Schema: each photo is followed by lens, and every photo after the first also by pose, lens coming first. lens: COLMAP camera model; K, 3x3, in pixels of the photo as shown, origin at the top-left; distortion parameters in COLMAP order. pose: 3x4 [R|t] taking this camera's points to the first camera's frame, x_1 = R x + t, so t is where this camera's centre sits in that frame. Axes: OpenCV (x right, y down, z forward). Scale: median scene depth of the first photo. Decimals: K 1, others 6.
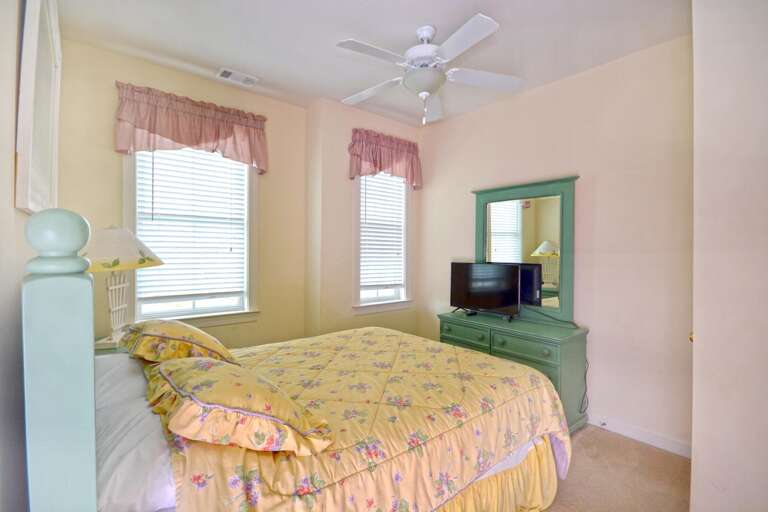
lens RADIAL K [[361.0, 0, 384.3], [0, 361.0, 253.3], [0, 0, 1]] dist [-0.001479, -0.000066]
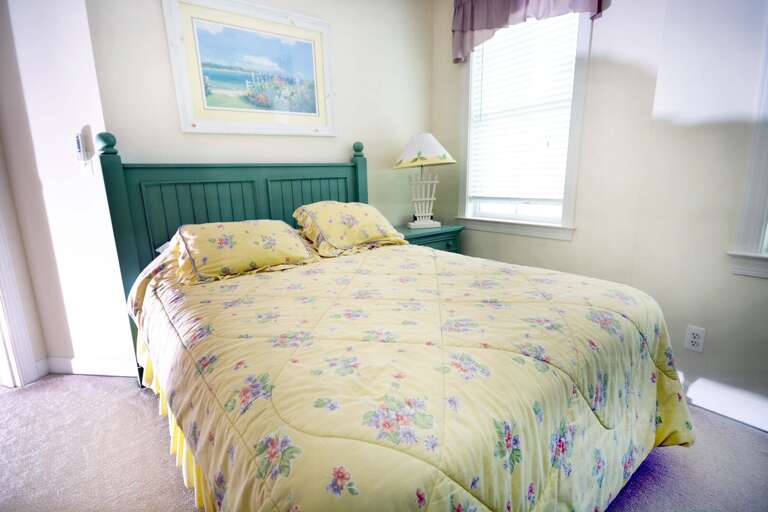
lens RADIAL K [[380.6, 0, 384.8], [0, 380.6, 255.8], [0, 0, 1]] dist [-0.004094, -0.001217]
pose [[-0.069063, 0.192067, -0.978949, 0.650670], [0.030482, 0.981240, 0.190366, 0.087706], [0.997146, -0.016693, -0.073622, 1.008984]]
